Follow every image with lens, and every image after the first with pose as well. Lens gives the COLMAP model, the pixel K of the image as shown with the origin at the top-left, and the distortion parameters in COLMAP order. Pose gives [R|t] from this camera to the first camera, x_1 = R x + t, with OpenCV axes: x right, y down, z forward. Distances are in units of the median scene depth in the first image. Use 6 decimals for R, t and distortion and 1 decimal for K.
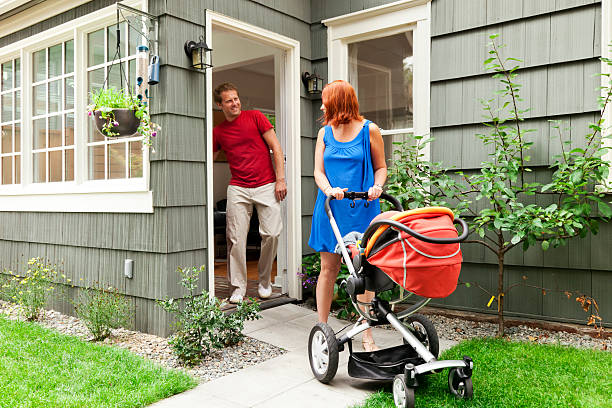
lens RADIAL K [[551.9, 0, 307.7], [0, 551.9, 198.2], [0, 0, 1]] dist [-0.004085, -0.032377]
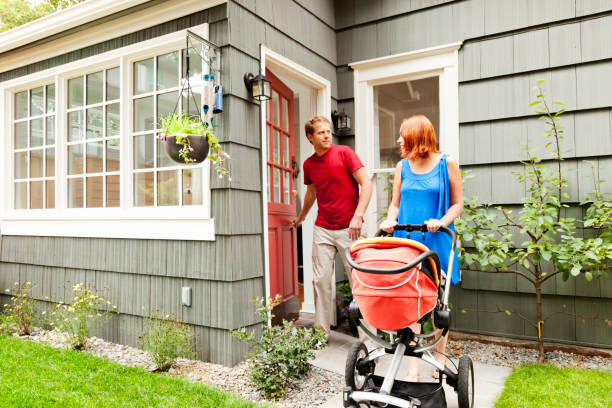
lens RADIAL K [[480.8, 0, 293.4], [0, 480.8, 215.5], [0, 0, 1]] dist [-0.033988, 0.034996]
pose [[0.995209, 0.020270, 0.095642, -0.213815], [-0.017566, 0.999424, -0.029023, 0.003758], [-0.096175, 0.027204, 0.994993, 0.114470]]
